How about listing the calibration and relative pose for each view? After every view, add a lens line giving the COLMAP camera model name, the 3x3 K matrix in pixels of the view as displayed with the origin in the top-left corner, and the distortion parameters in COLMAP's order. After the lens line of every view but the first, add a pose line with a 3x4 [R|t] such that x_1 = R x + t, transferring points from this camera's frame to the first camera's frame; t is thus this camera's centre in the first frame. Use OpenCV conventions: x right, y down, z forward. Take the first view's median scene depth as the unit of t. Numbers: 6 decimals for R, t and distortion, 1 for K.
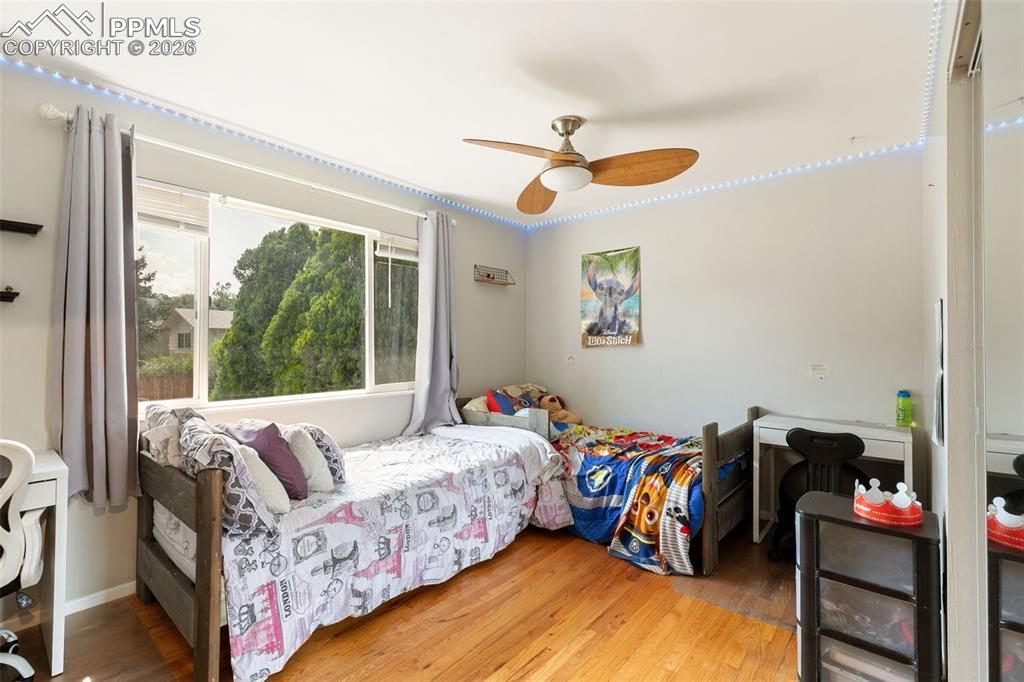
lens RADIAL K [[455.3, 0, 509.1], [0, 455.3, 343.0], [0, 0, 1]] dist [0.005617, -0.000623]
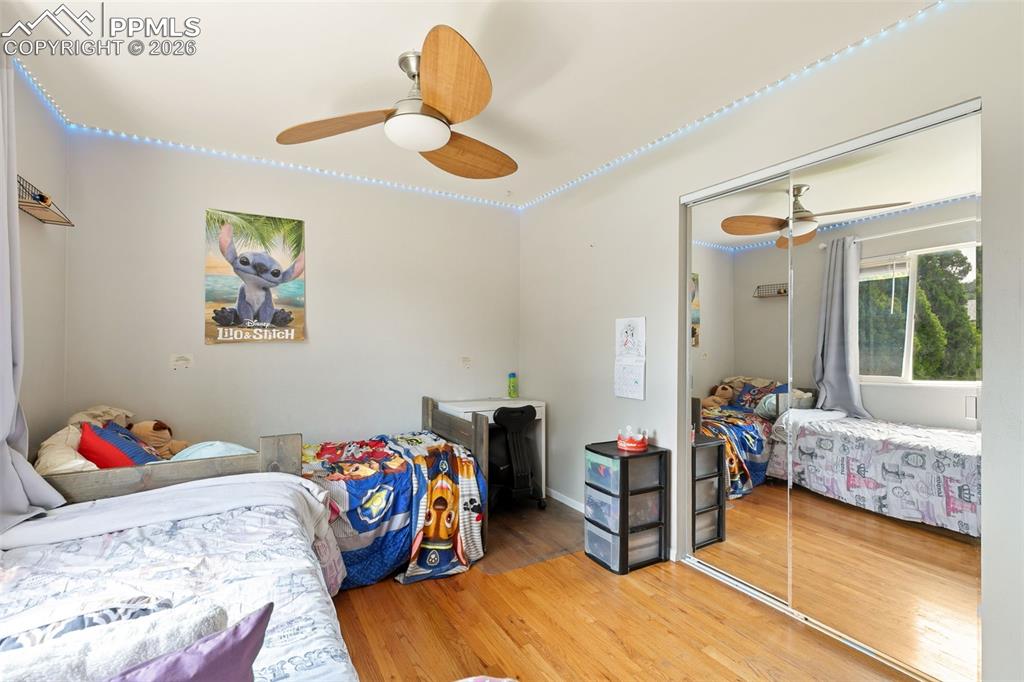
lens RADIAL K [[455.3, 0, 509.1], [0, 455.3, 343.0], [0, 0, 1]] dist [0.005617, -0.000623]
pose [[0.330826, -0.000282, 0.943692, -0.523516], [-0.011899, 0.999919, 0.004470, 0.001169], [-0.943617, -0.012708, 0.330796, 0.528701]]
